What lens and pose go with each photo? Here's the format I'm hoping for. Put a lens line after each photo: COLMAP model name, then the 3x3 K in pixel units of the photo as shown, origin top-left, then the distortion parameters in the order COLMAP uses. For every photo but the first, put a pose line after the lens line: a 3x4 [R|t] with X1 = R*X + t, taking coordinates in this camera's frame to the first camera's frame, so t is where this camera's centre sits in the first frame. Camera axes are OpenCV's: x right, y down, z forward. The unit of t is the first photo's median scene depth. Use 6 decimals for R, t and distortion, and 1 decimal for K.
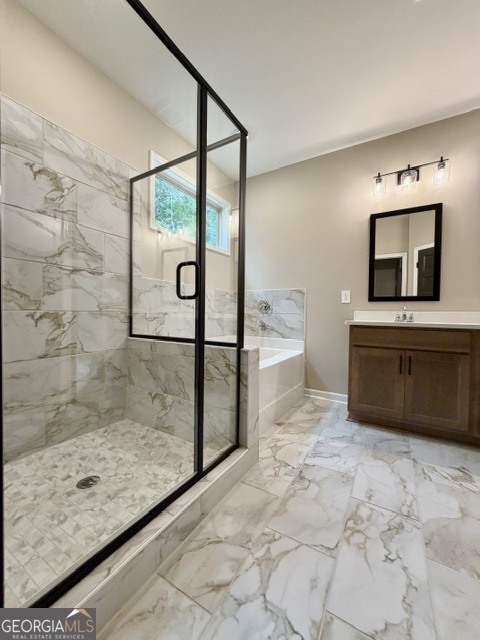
lens RADIAL K [[255.3, 0, 239.9], [0, 255.3, 318.0], [0, 0, 1]] dist [0.000930, -0.000492]
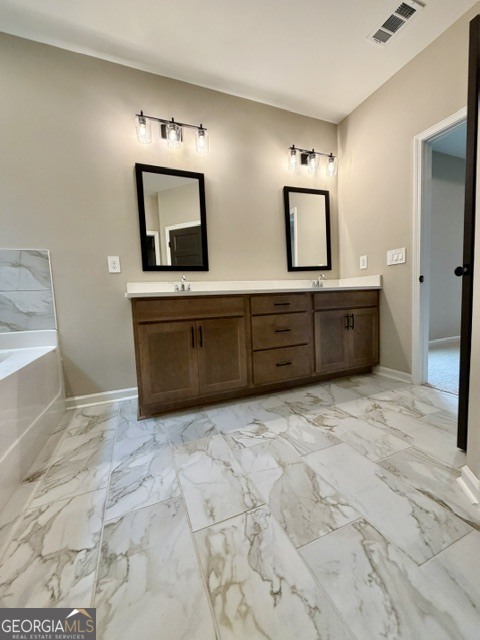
lens RADIAL K [[255.3, 0, 239.9], [0, 255.3, 317.6], [0, 0, 1]] dist [0.000930, -0.000492]
pose [[0.595614, -0.103748, 0.796543, 0.016298], [0.065508, 0.994595, 0.080561, 0.056036], [-0.800595, 0.004196, 0.599191, 0.347902]]
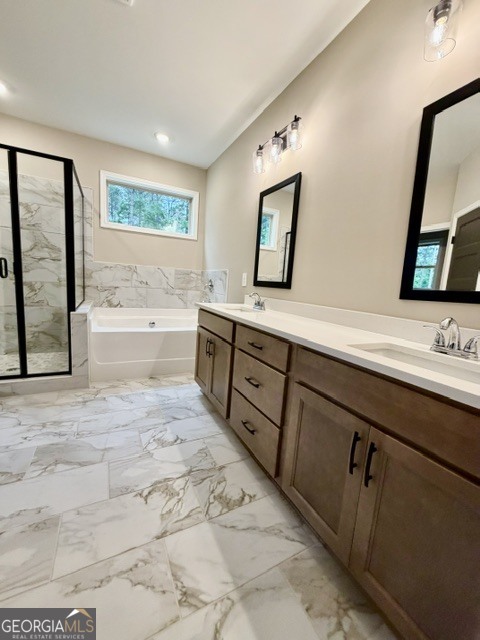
lens RADIAL K [[255.3, 0, 241.3], [0, 255.3, 318.0], [0, 0, 1]] dist [0.000930, -0.000492]
pose [[0.850918, 0.115822, -0.512371, 1.377827], [-0.067577, 0.991421, 0.111882, -0.067698], [0.520934, -0.060578, 0.851445, 0.191244]]
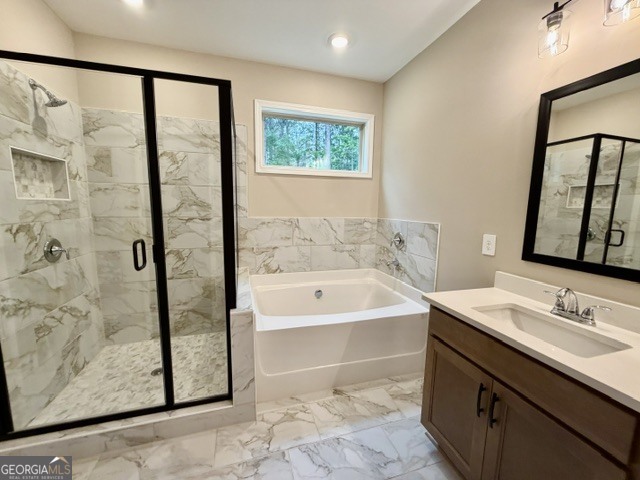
lens RADIAL K [[255.3, 0, 319.5], [0, 255.3, 239.4], [0, 0, 1]] dist [0.000930, -0.000492]
pose [[0.740815, 0.082785, -0.666588, 0.764337], [-0.019556, 0.994614, 0.101790, -0.220441], [0.671424, -0.062372, 0.738444, 0.421653]]
